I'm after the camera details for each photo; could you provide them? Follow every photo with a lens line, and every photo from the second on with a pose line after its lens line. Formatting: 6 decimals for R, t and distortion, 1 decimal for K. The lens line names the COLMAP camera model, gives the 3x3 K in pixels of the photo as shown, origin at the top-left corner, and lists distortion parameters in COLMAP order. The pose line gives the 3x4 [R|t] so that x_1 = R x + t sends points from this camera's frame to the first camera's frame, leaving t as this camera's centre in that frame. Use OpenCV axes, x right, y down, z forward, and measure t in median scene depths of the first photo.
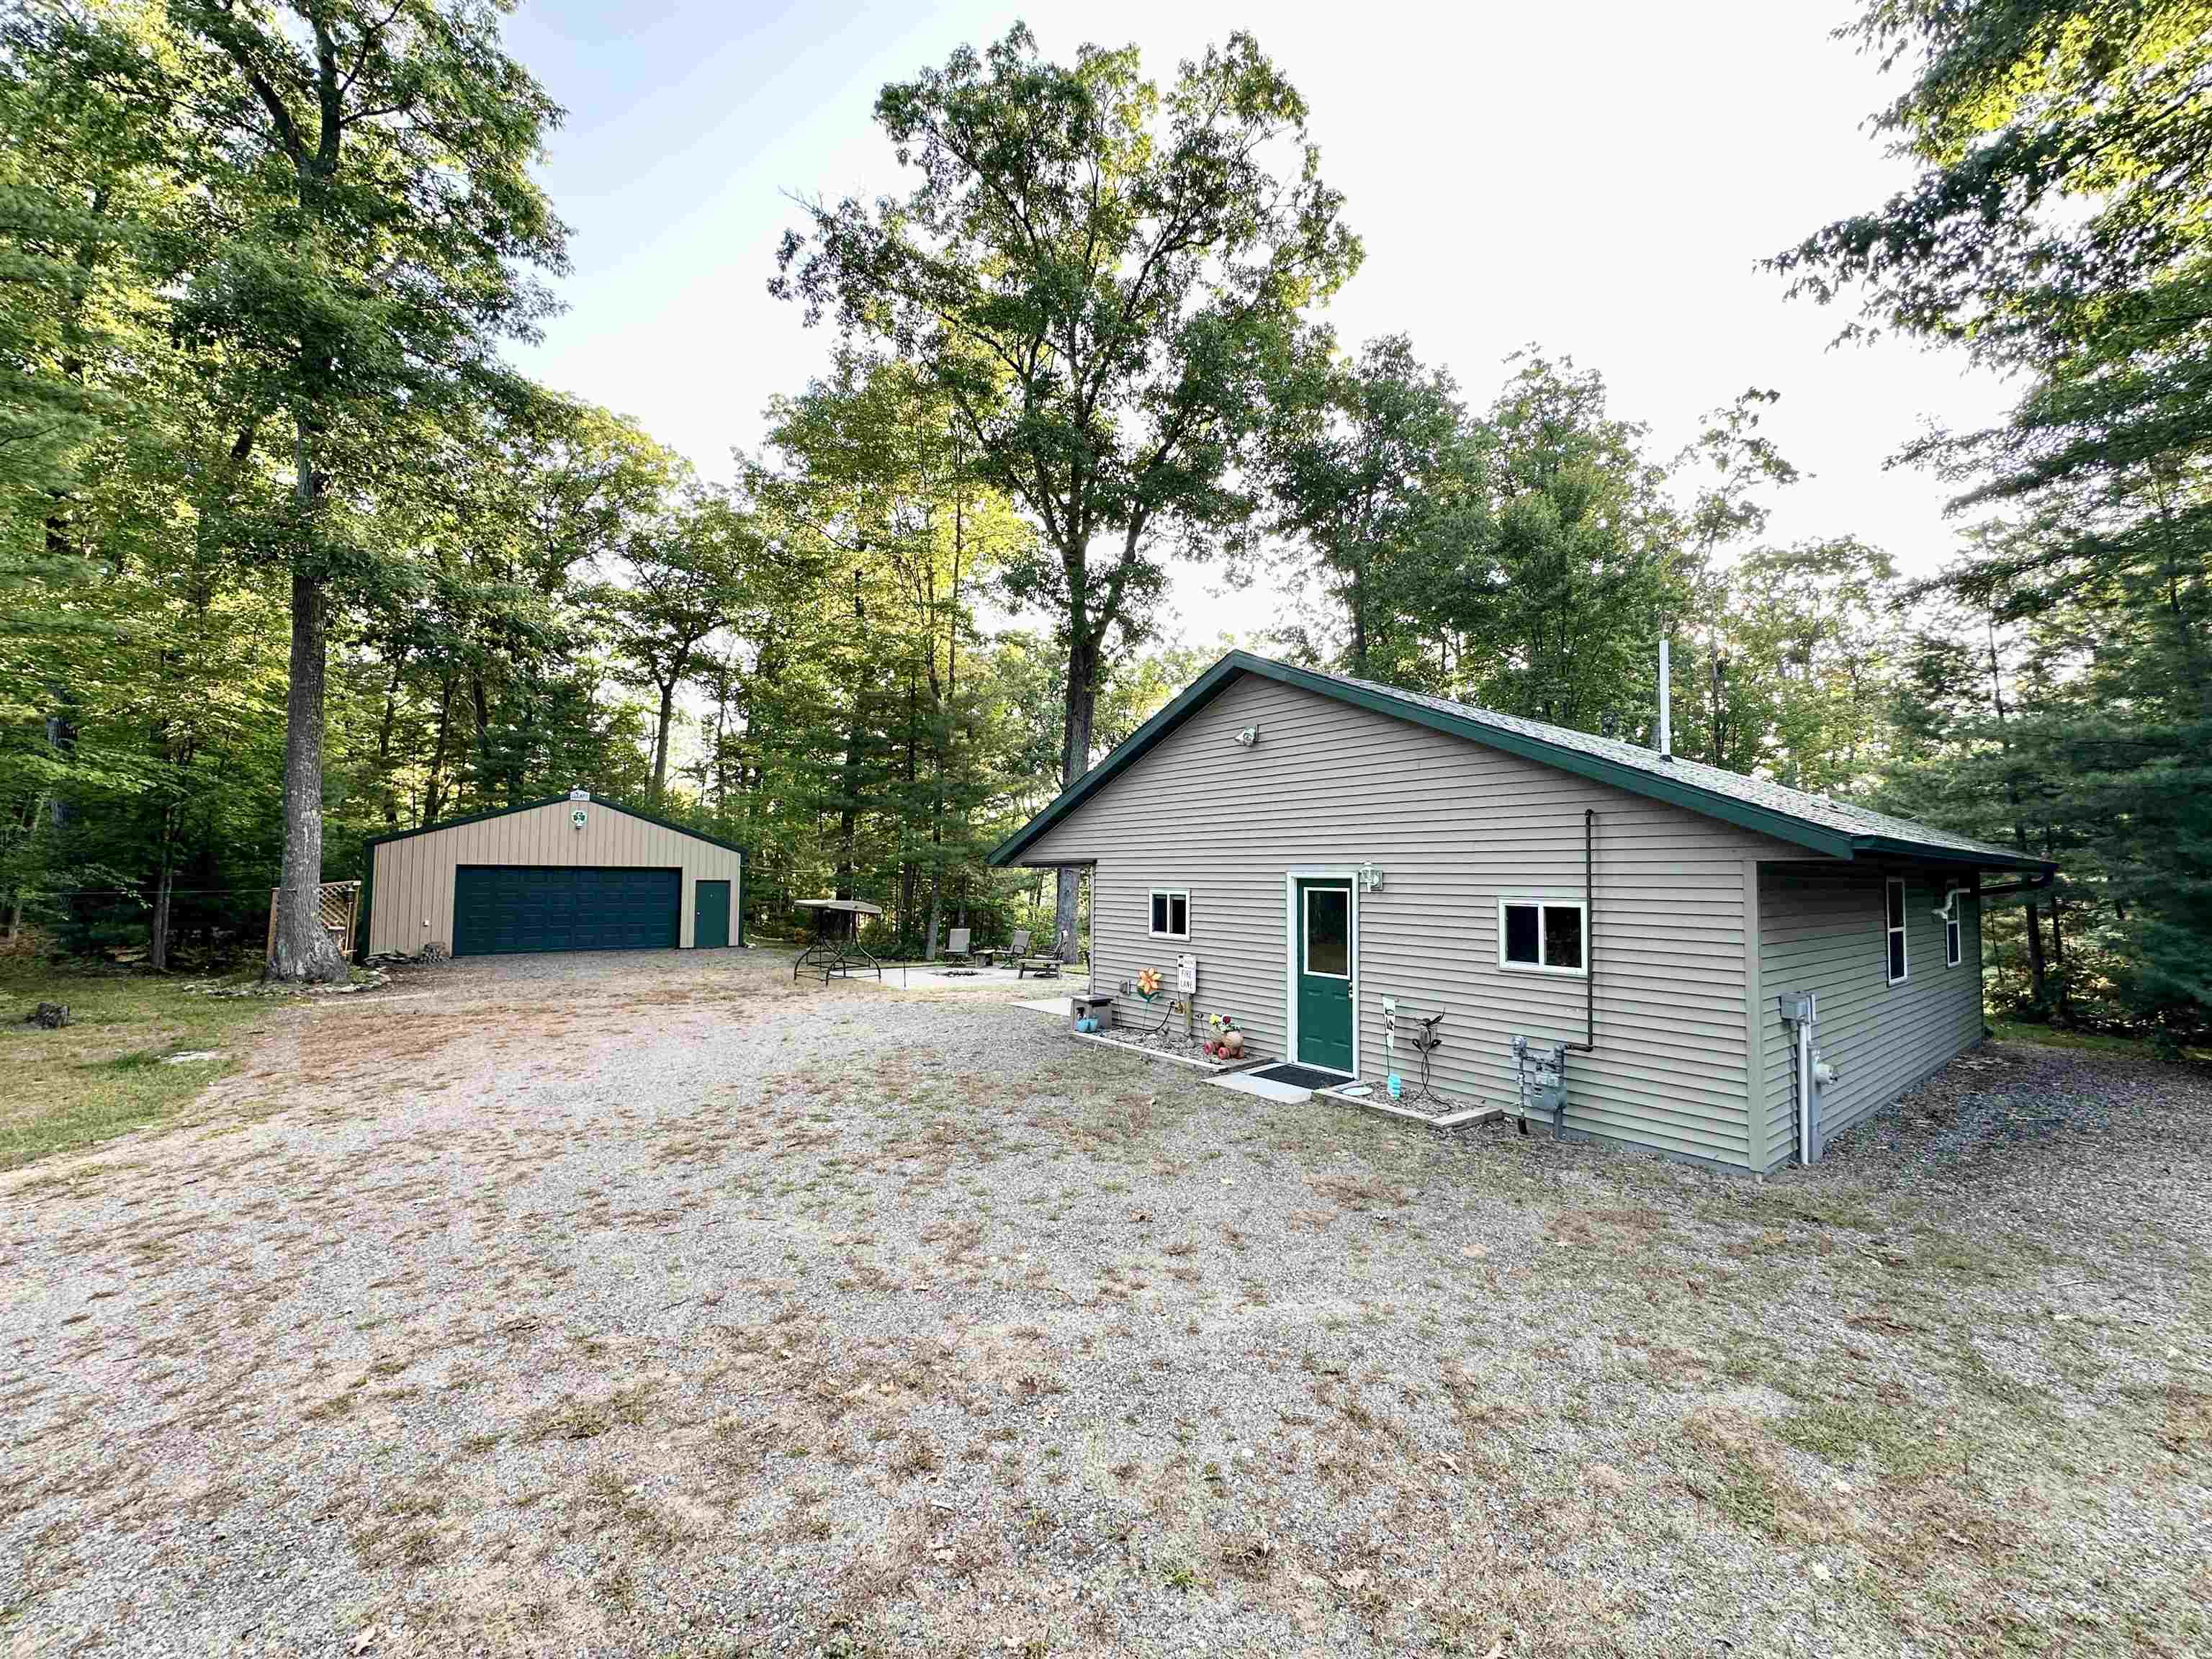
lens RADIAL K [[881.4, 0, 1103.8], [0, 881.4, 832.3], [0, 0, 1]] dist [-0.002255, 0.000055]
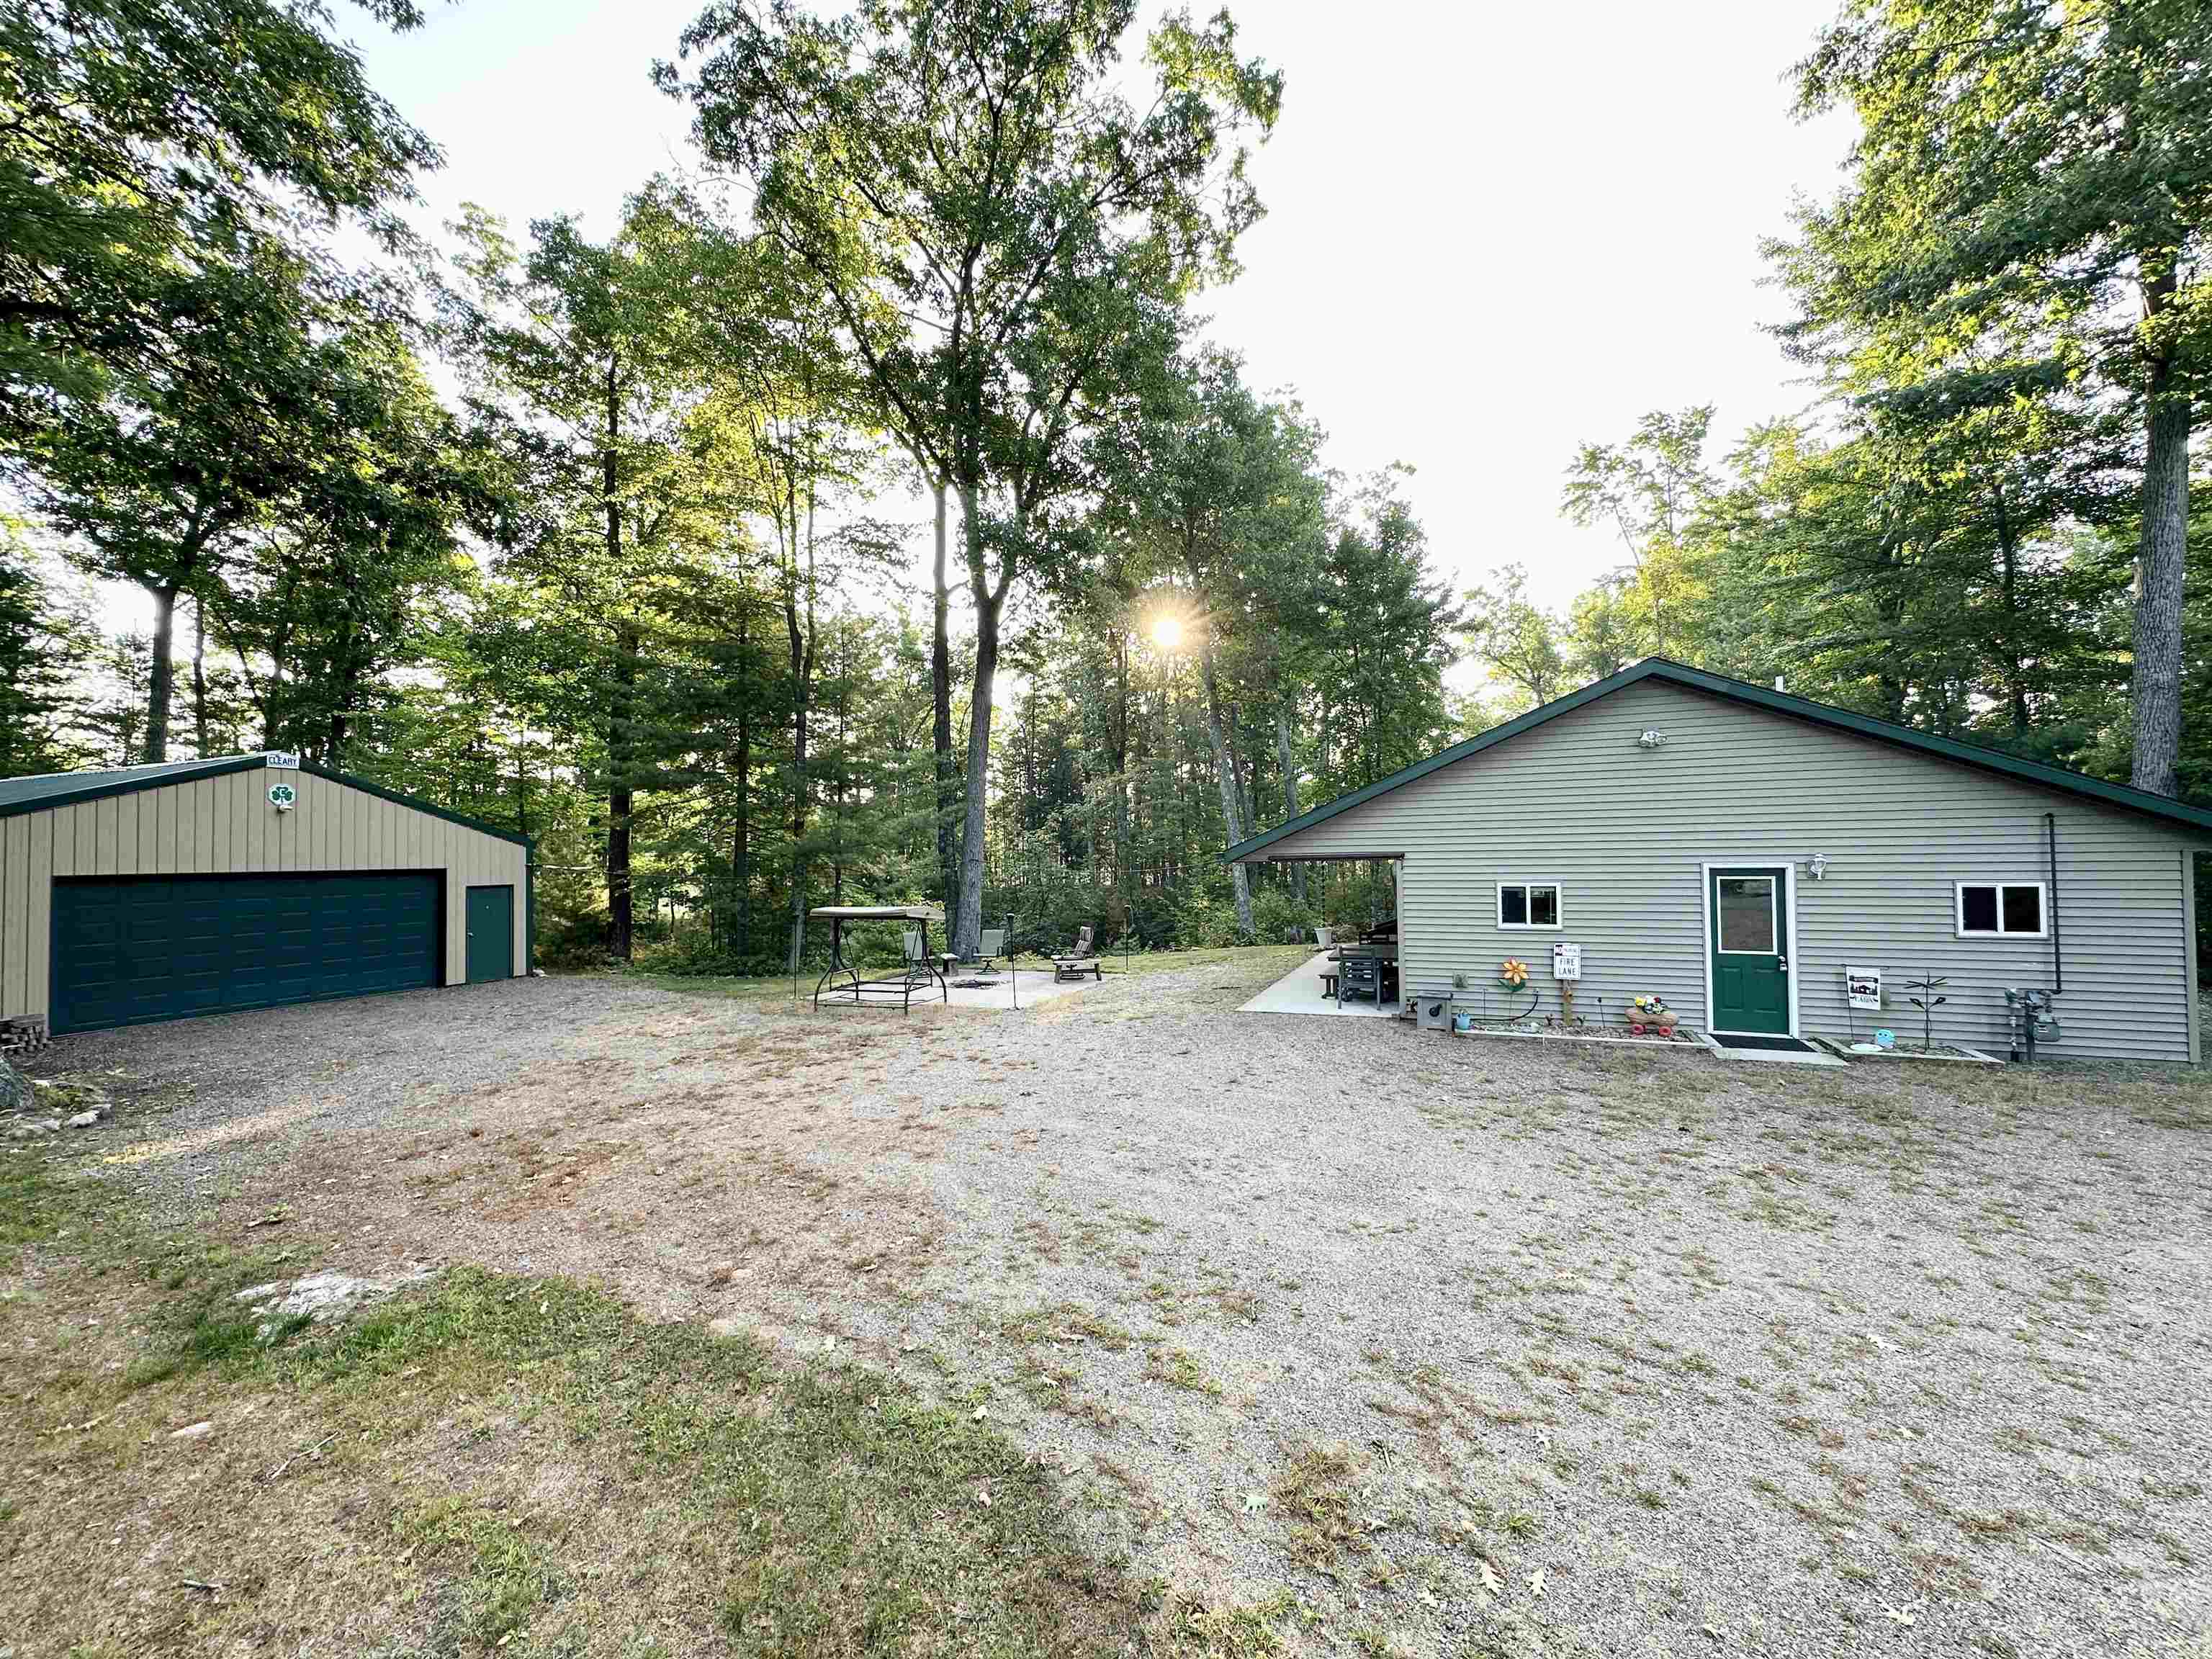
lens RADIAL K [[881.4, 0, 1105.1], [0, 881.4, 833.1], [0, 0, 1]] dist [-0.002255, 0.000055]
pose [[0.870917, -0.009865, 0.491331, -1.271459], [-0.002869, 0.999679, 0.025158, -0.023919], [-0.491422, -0.023320, 0.870609, 0.510417]]
